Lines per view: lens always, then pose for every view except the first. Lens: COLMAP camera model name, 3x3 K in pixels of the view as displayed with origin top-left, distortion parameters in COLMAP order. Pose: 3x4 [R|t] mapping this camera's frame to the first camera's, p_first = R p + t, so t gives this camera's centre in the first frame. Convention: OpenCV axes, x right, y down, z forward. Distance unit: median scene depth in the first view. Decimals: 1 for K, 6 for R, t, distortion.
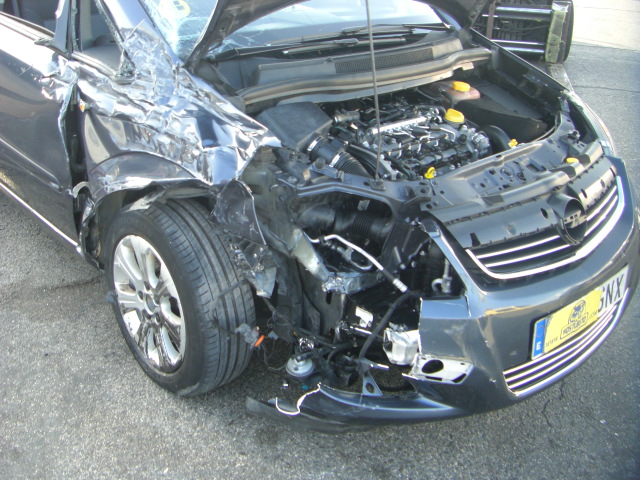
lens RADIAL K [[737.5, 0, 289.4], [0, 737.5, 234.0], [0, 0, 1]] dist [-0.130740, 0.000000]
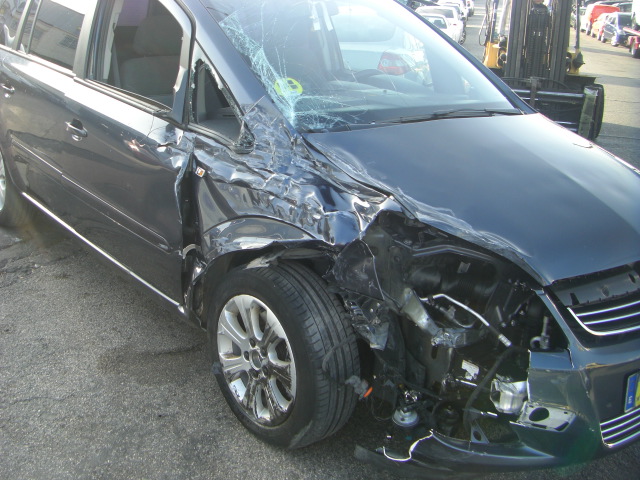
lens RADIAL K [[737.5, 0, 289.0], [0, 737.5, 233.9], [0, 0, 1]] dist [-0.130740, 0.000000]
pose [[0.999231, 0.024058, -0.030954, -0.131530], [-0.027499, 0.992867, -0.116016, 0.044105], [0.027942, 0.116778, 0.992765, -0.089948]]
